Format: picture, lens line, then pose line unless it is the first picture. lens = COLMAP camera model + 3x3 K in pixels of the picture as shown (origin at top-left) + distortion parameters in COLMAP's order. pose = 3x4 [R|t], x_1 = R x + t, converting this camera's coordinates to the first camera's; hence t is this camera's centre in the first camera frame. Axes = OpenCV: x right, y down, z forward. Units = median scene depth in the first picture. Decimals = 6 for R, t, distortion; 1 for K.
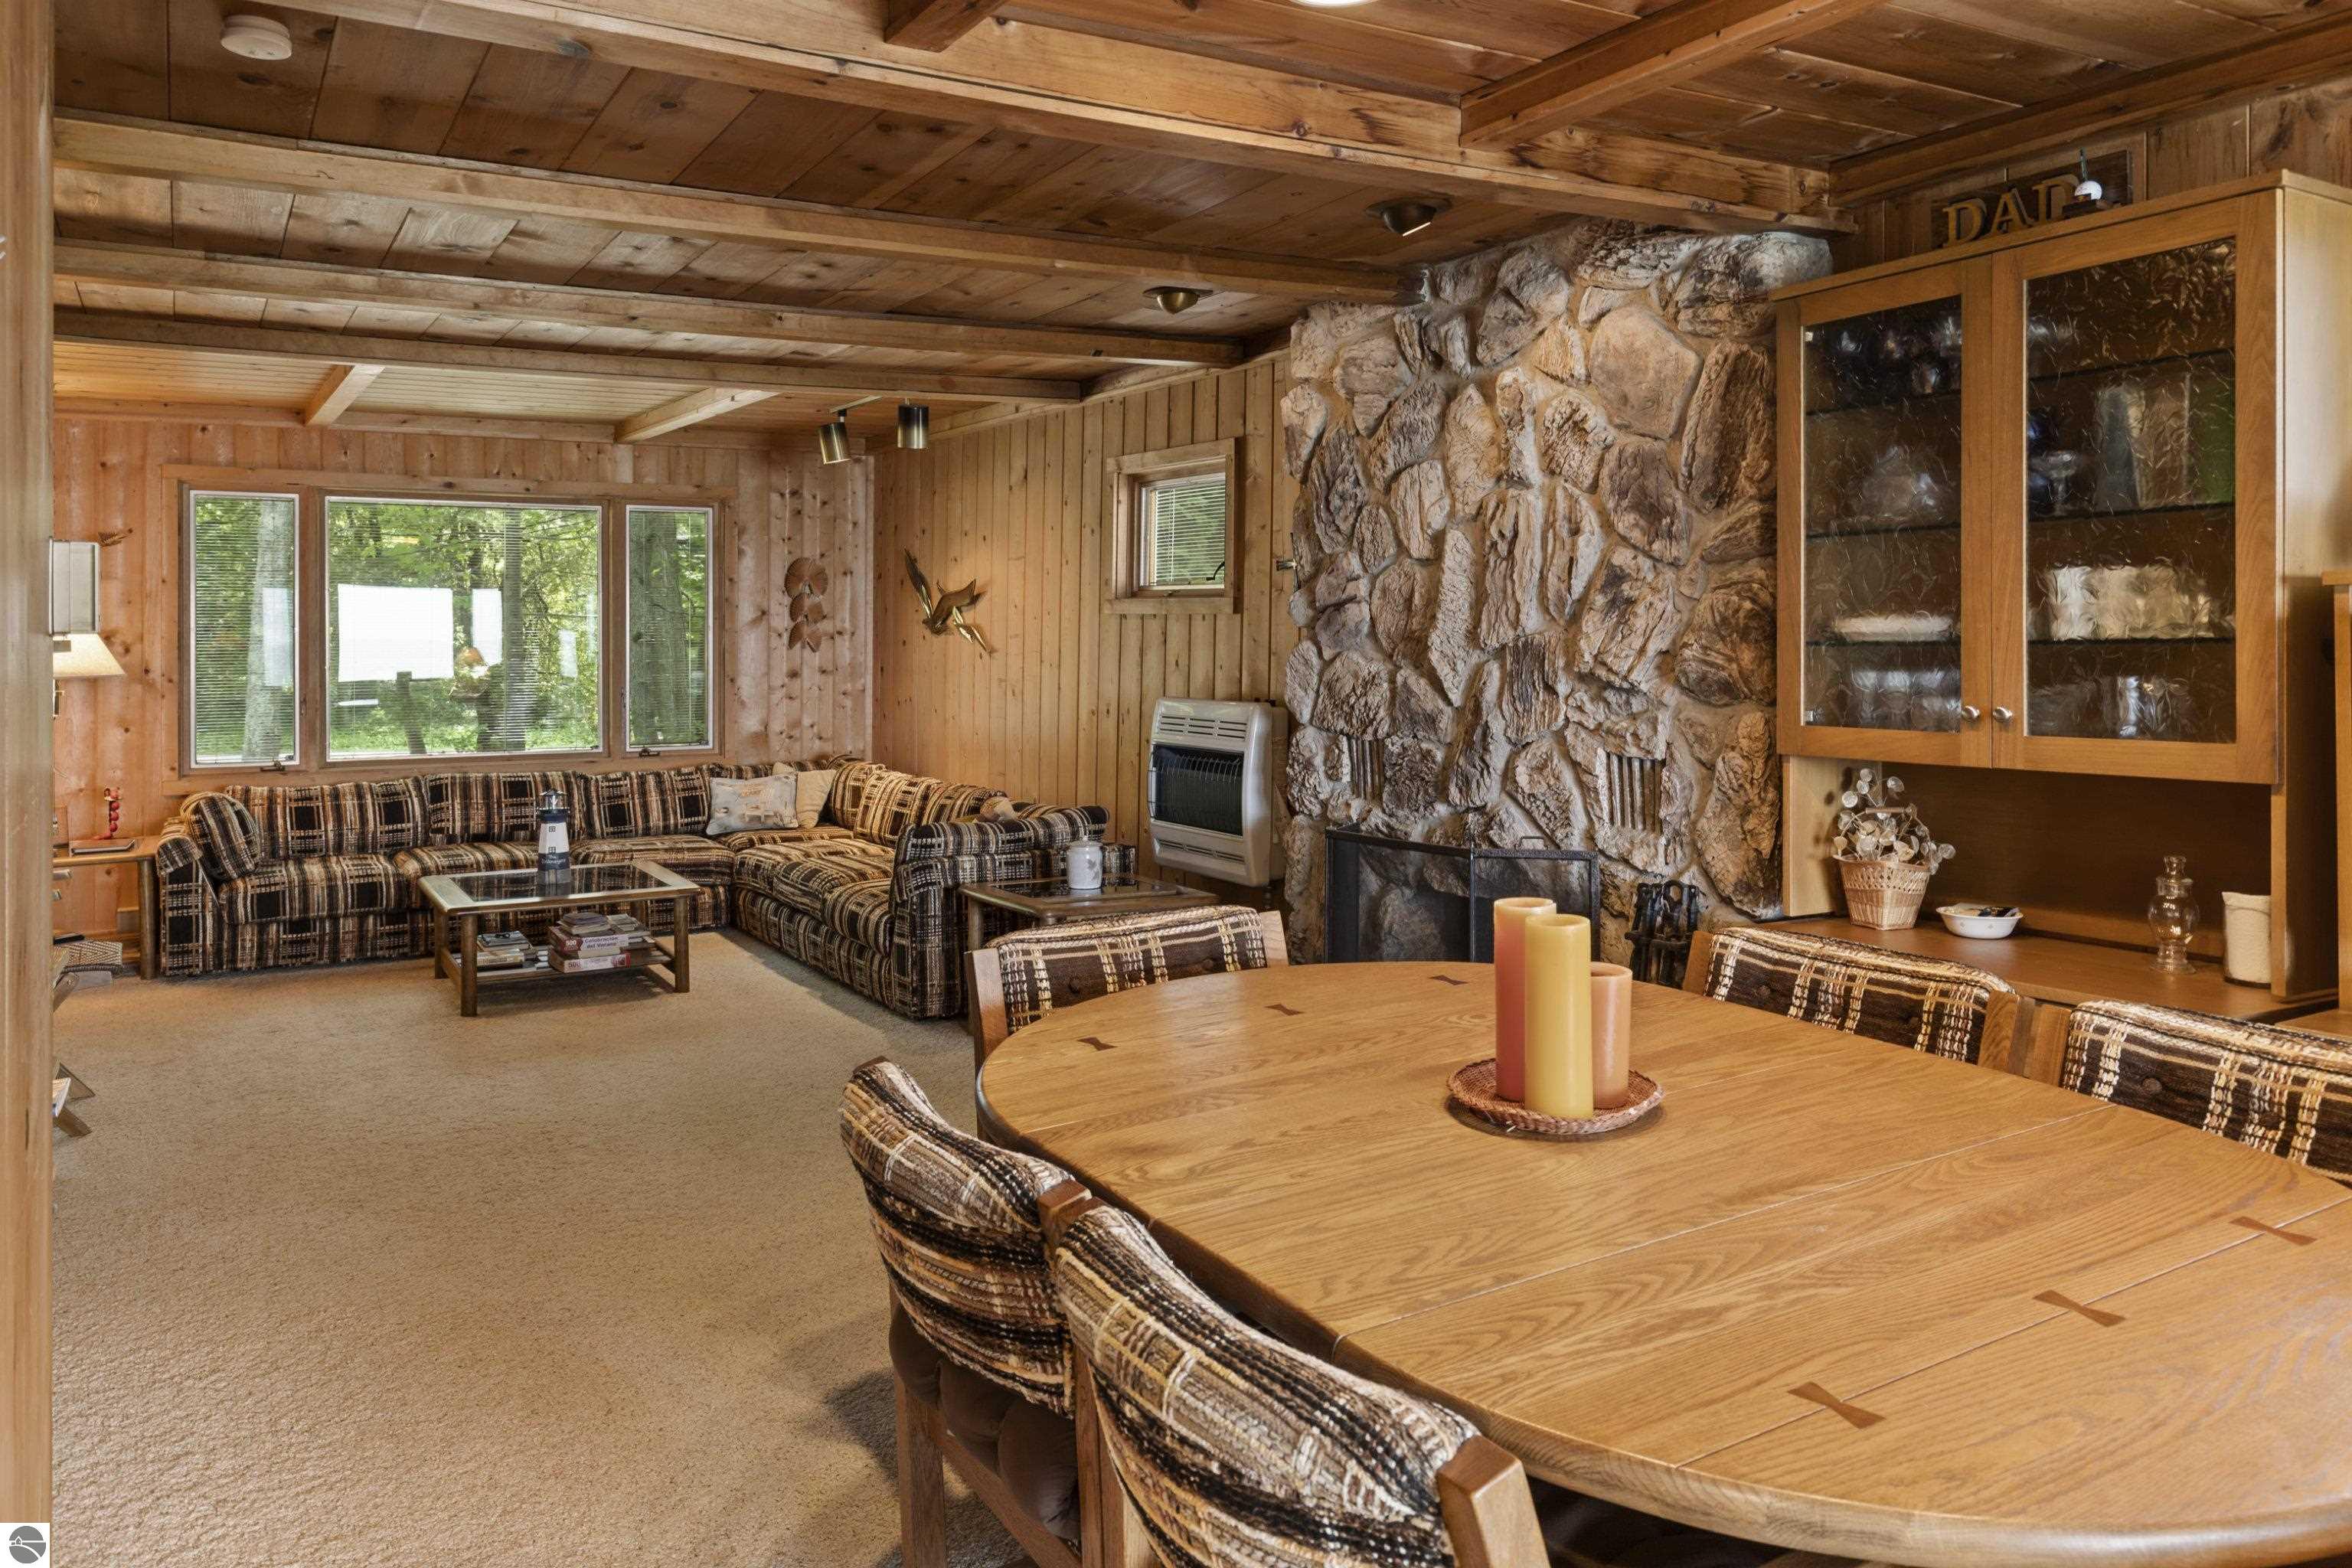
lens RADIAL K [[1656.9, 0, 1182.3], [0, 1656.9, 662.7], [0, 0, 1]] dist [0.001519, -0.002282]
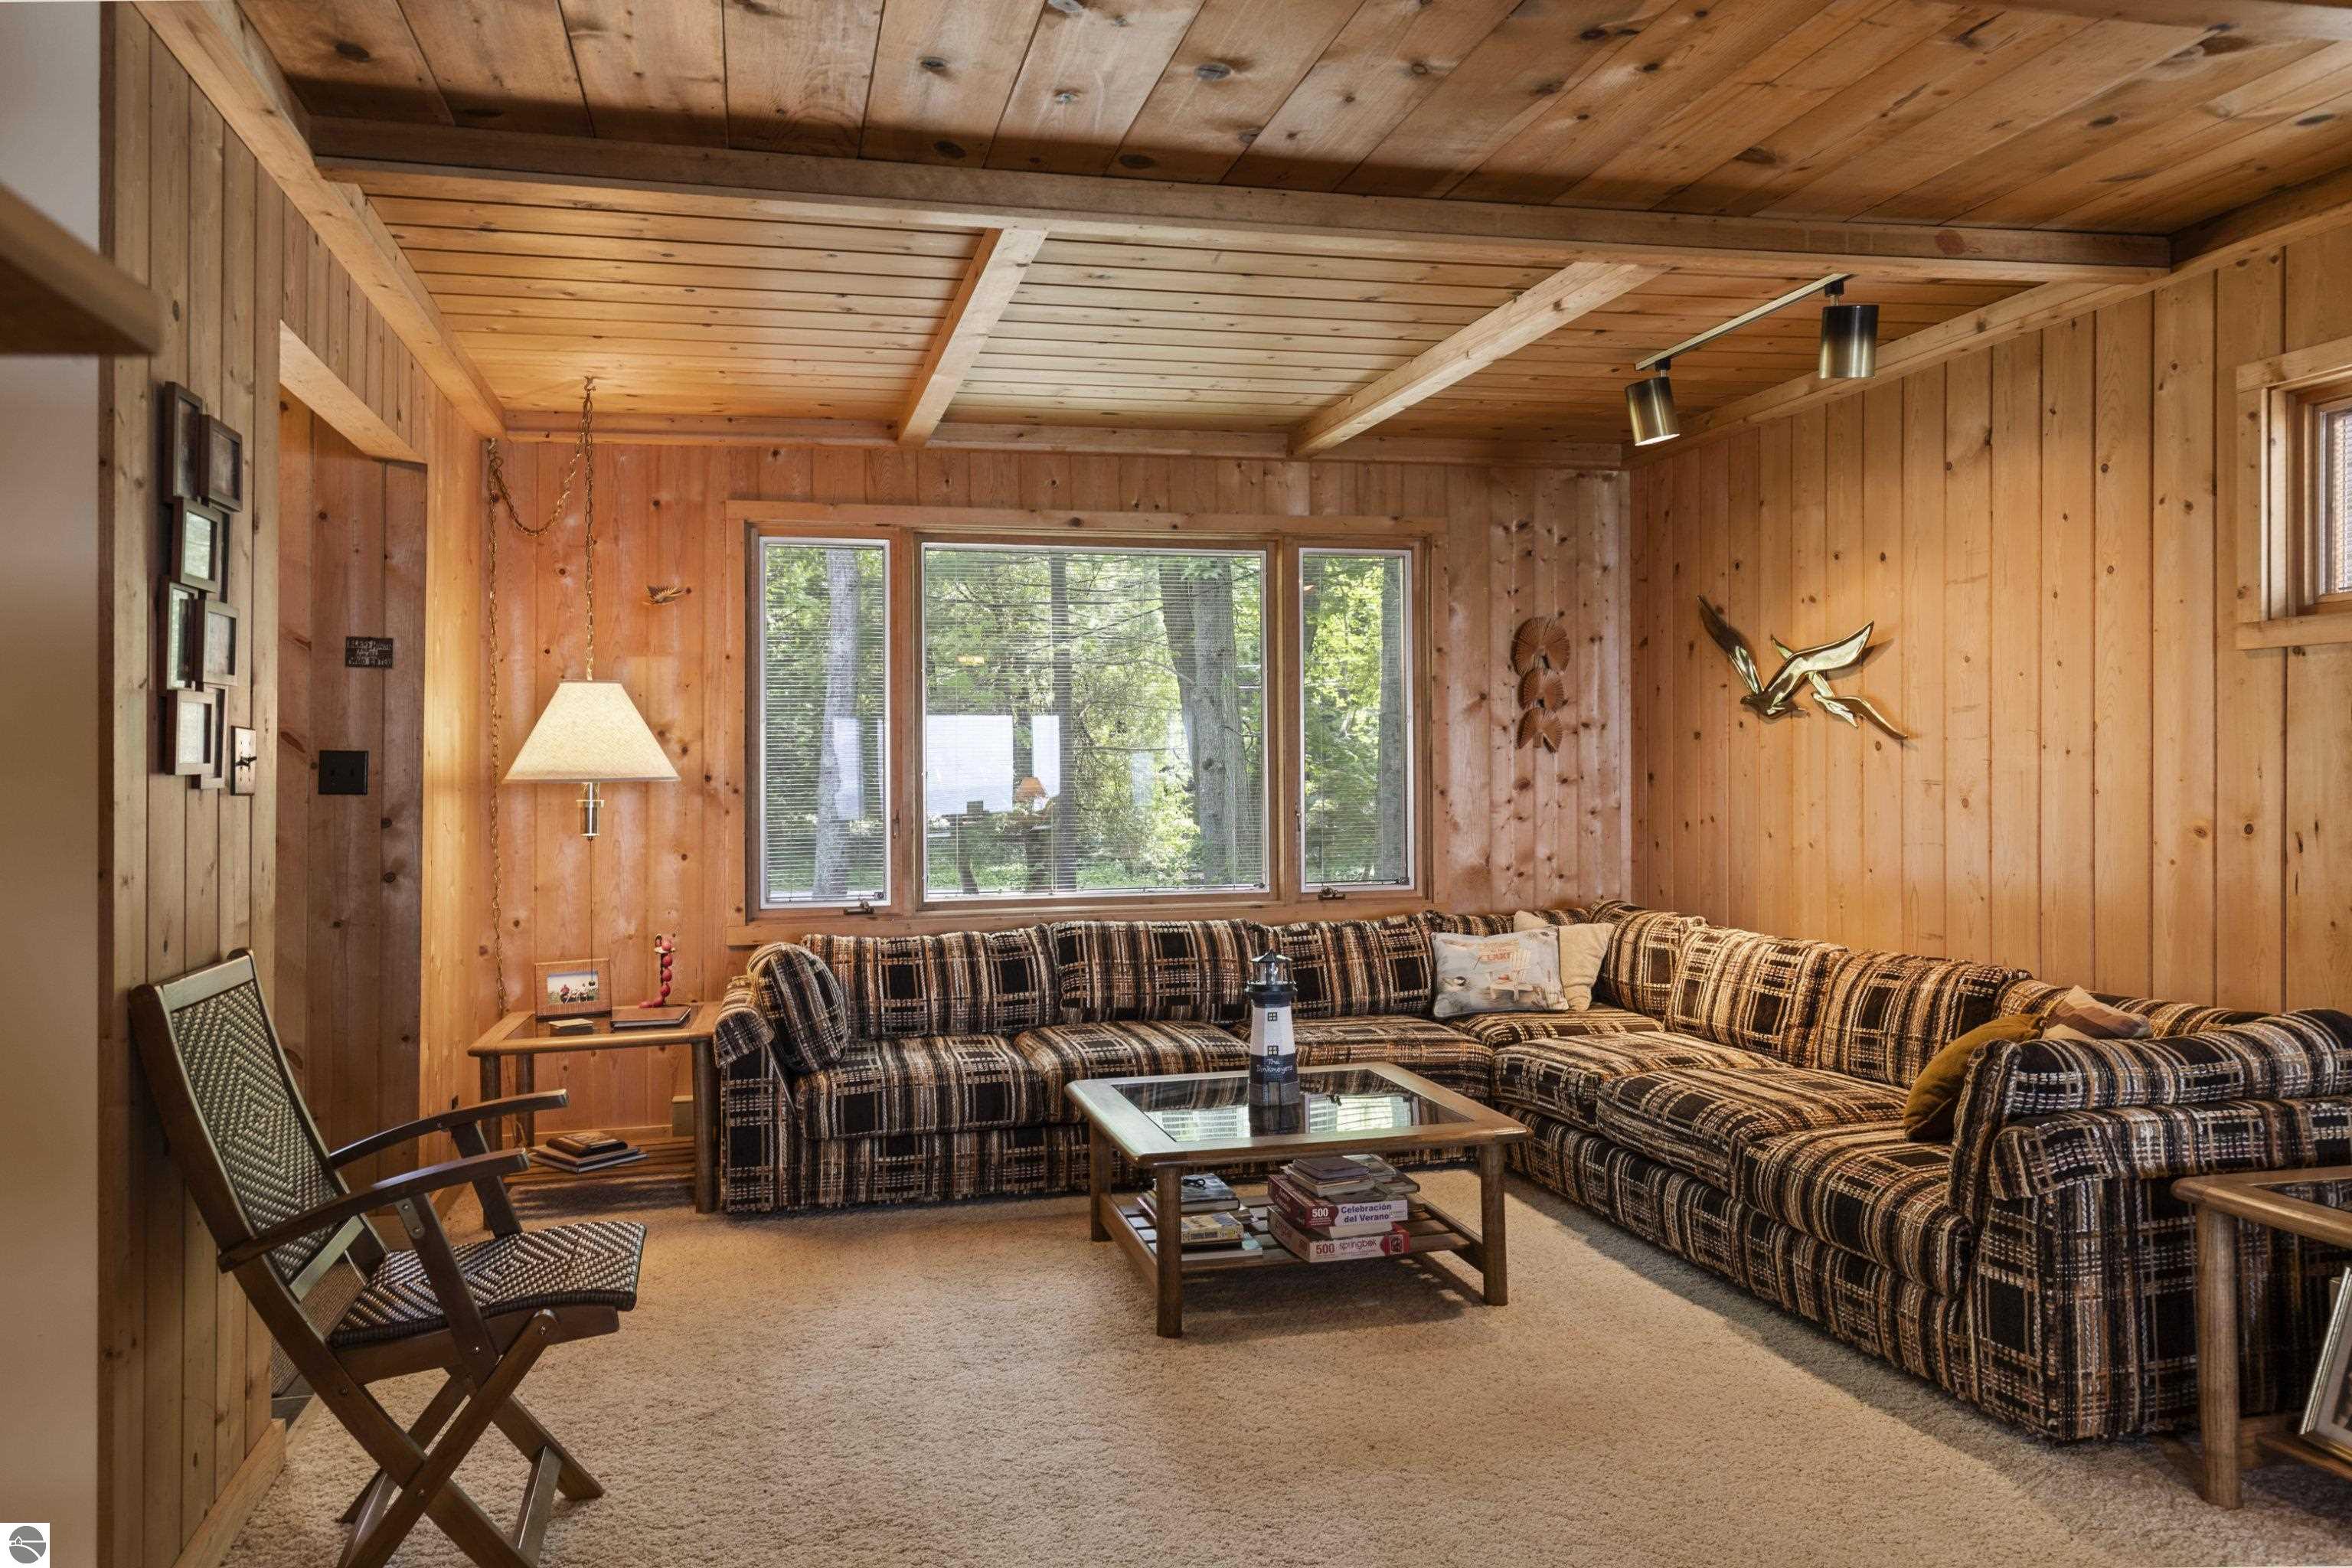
lens RADIAL K [[1656.9, 0, 1178.5], [0, 1656.9, 780.7], [0, 0, 1]] dist [0.001519, -0.002282]
pose [[0.956423, -0.009132, -0.291843, -0.201963], [0.004584, 0.999857, -0.016264, 0.019072], [0.291949, 0.014218, 0.956328, 0.343893]]
